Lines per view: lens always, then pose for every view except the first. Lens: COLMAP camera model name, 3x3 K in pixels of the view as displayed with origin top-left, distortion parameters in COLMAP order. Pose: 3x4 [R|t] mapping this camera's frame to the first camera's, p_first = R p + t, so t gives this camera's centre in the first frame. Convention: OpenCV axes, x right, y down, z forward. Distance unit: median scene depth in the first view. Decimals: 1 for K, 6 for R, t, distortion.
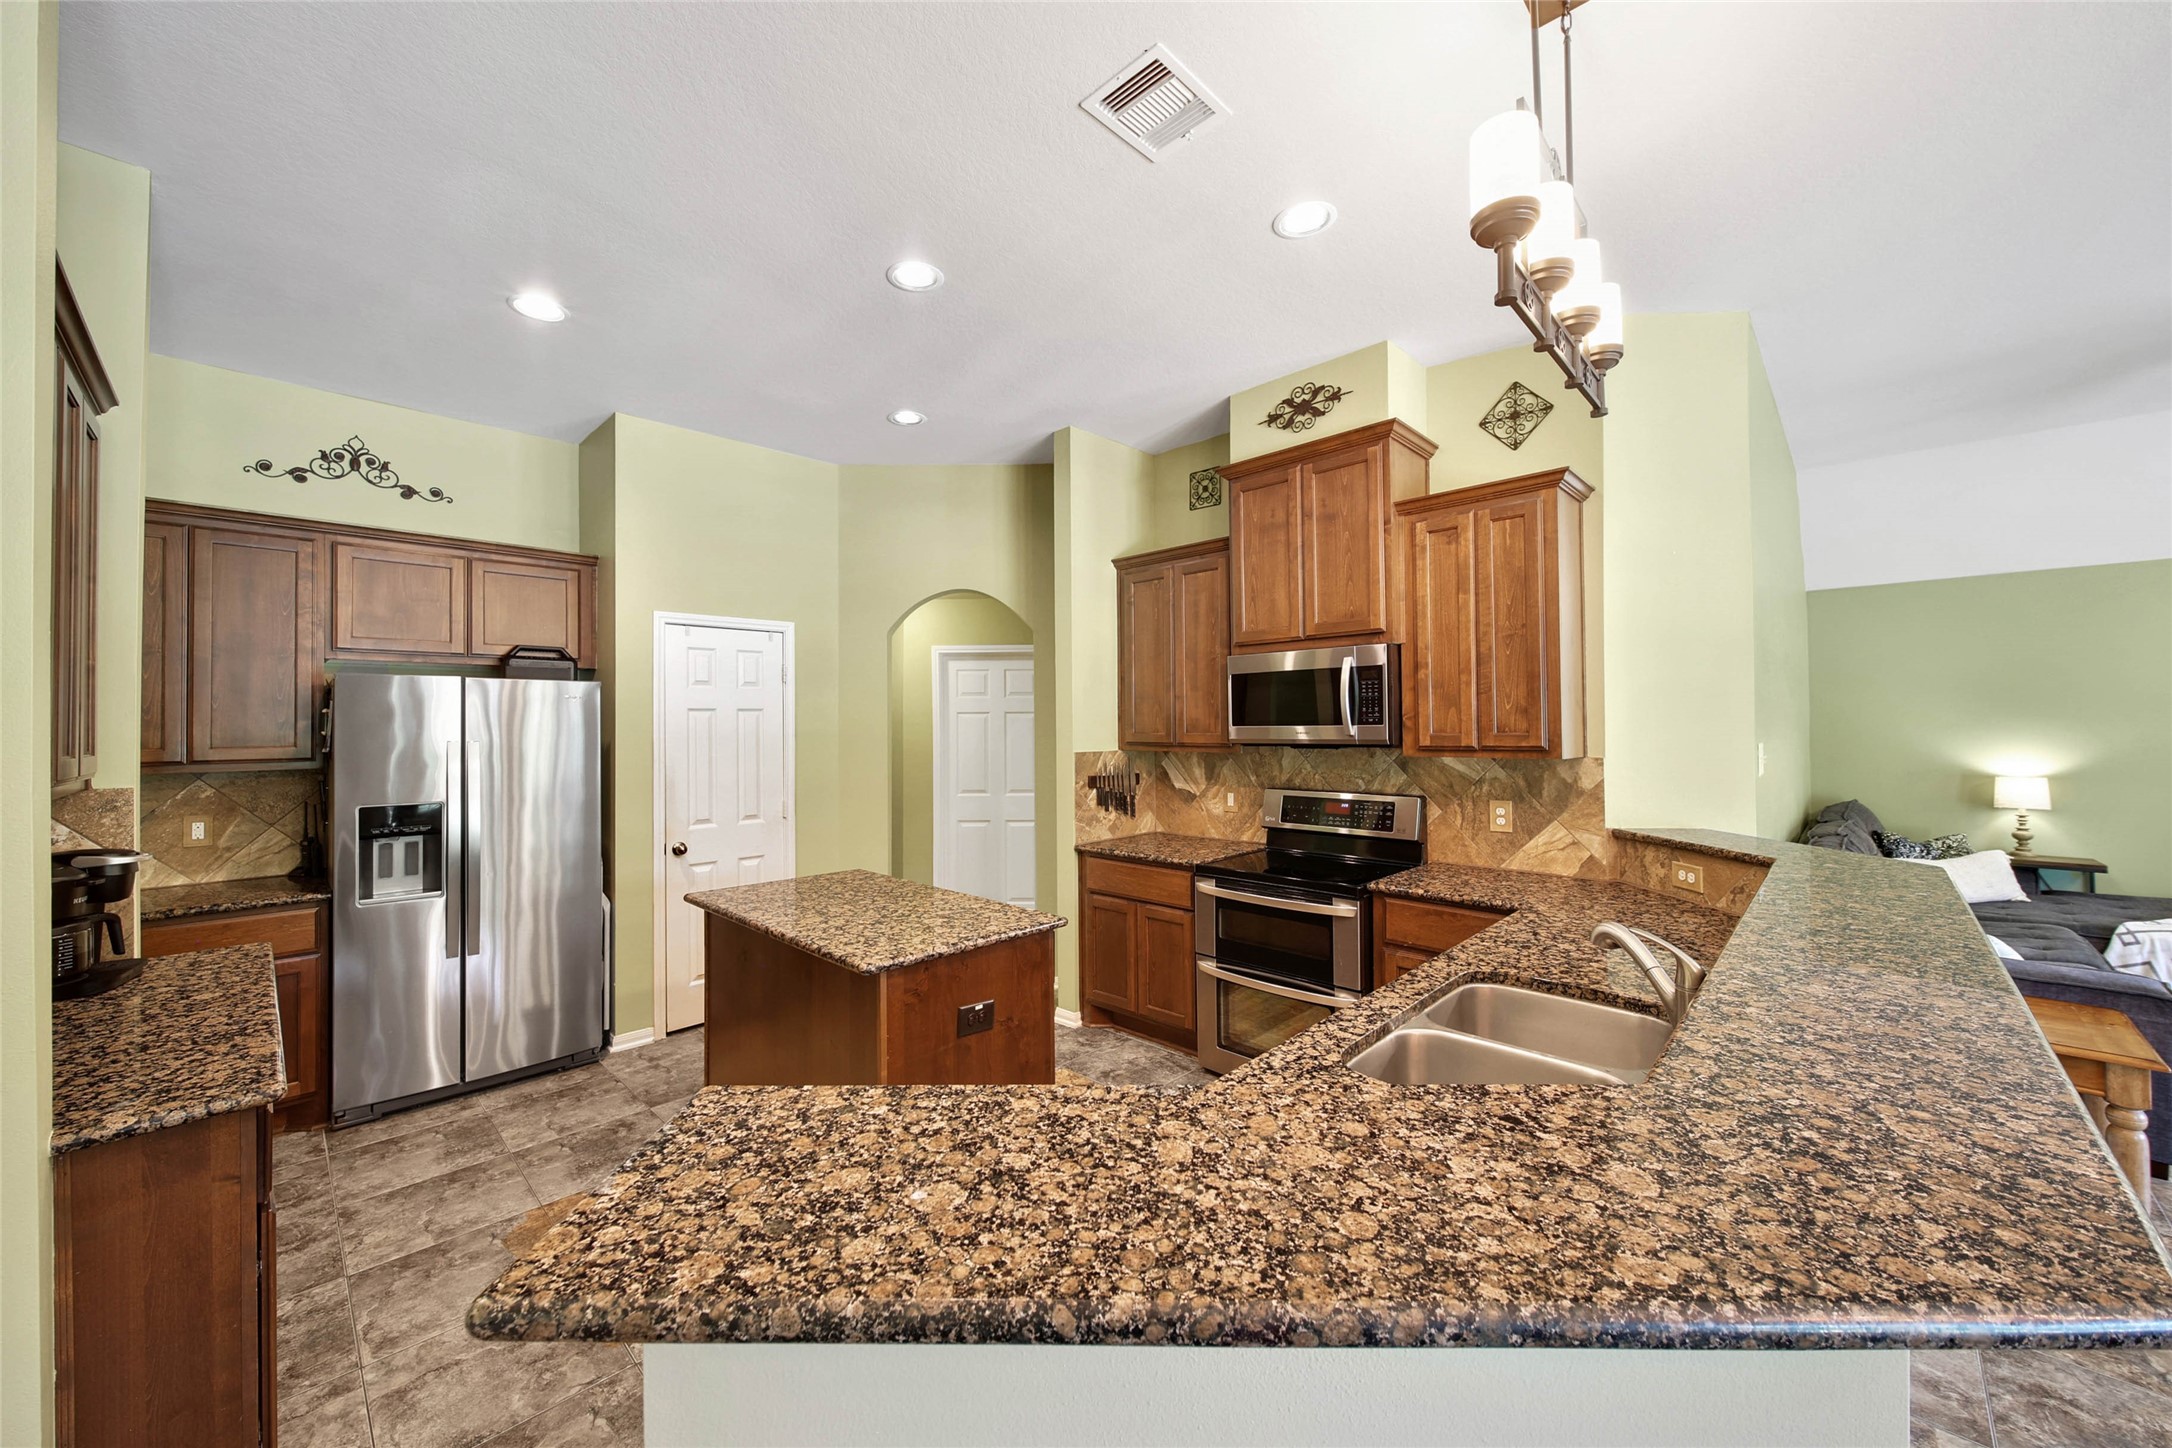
lens RADIAL K [[795.3, 0, 1088.2], [0, 795.3, 714.5], [0, 0, 1]] dist [-0.003446, -0.001088]
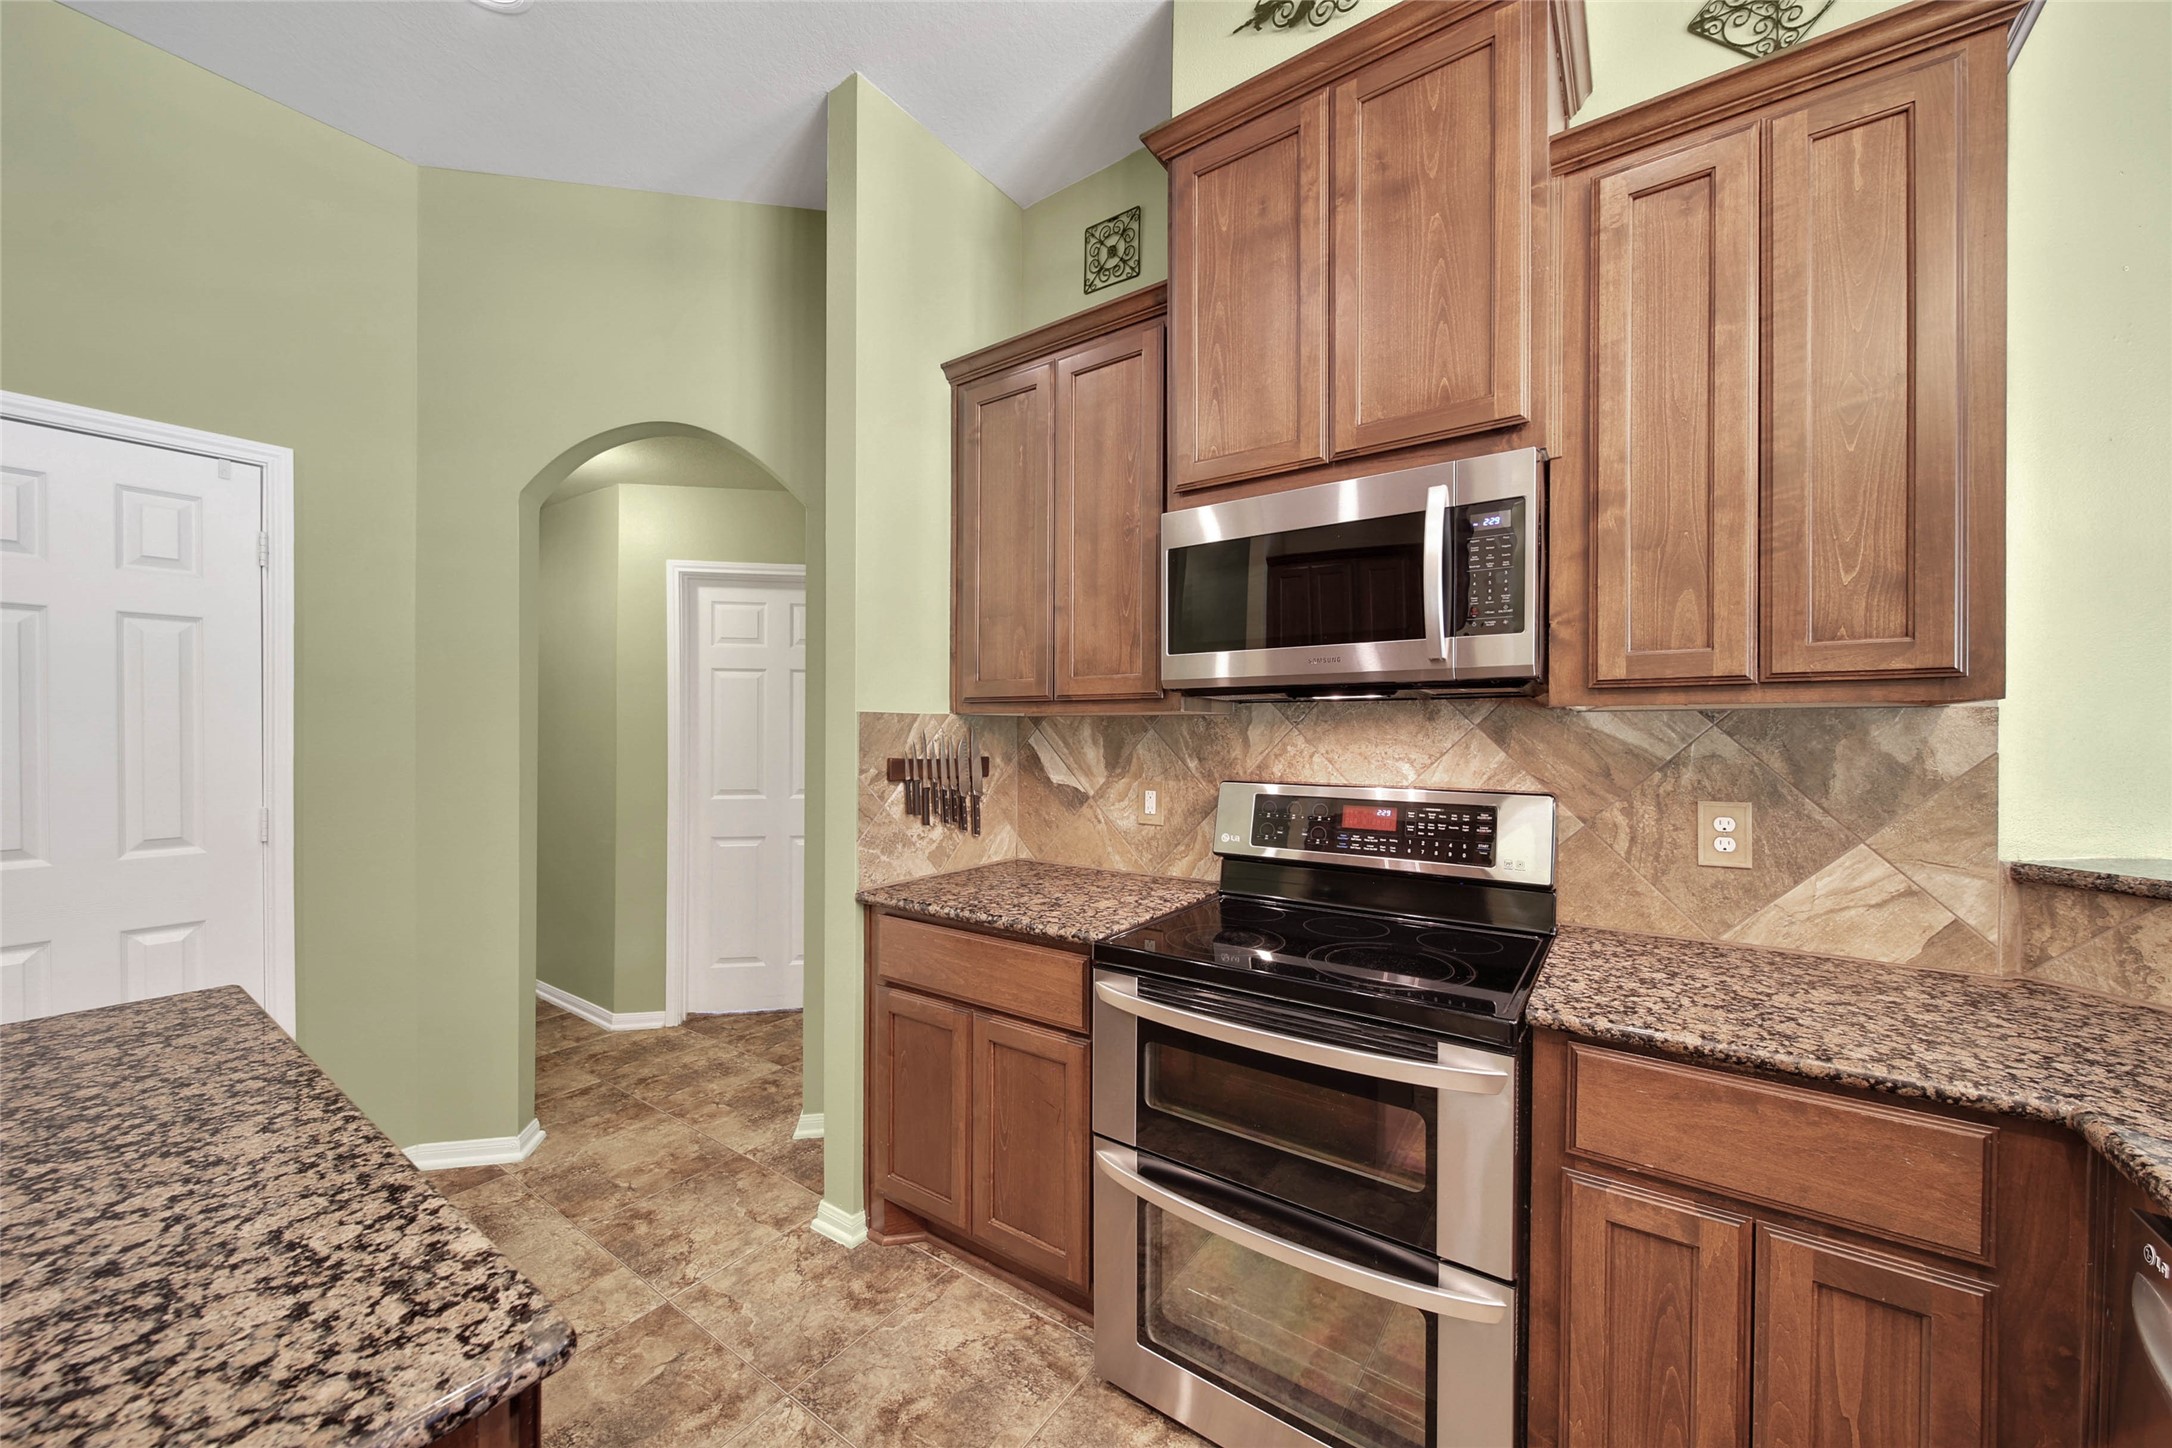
lens RADIAL K [[795.3, 0, 1097.9], [0, 795.3, 730.0], [0, 0, 1]] dist [-0.003446, -0.001088]
pose [[0.985671, 0.012390, 0.168224, 0.056819], [-0.014584, 0.999824, 0.011810, 0.059041], [-0.168048, -0.014095, 0.985678, 0.539428]]
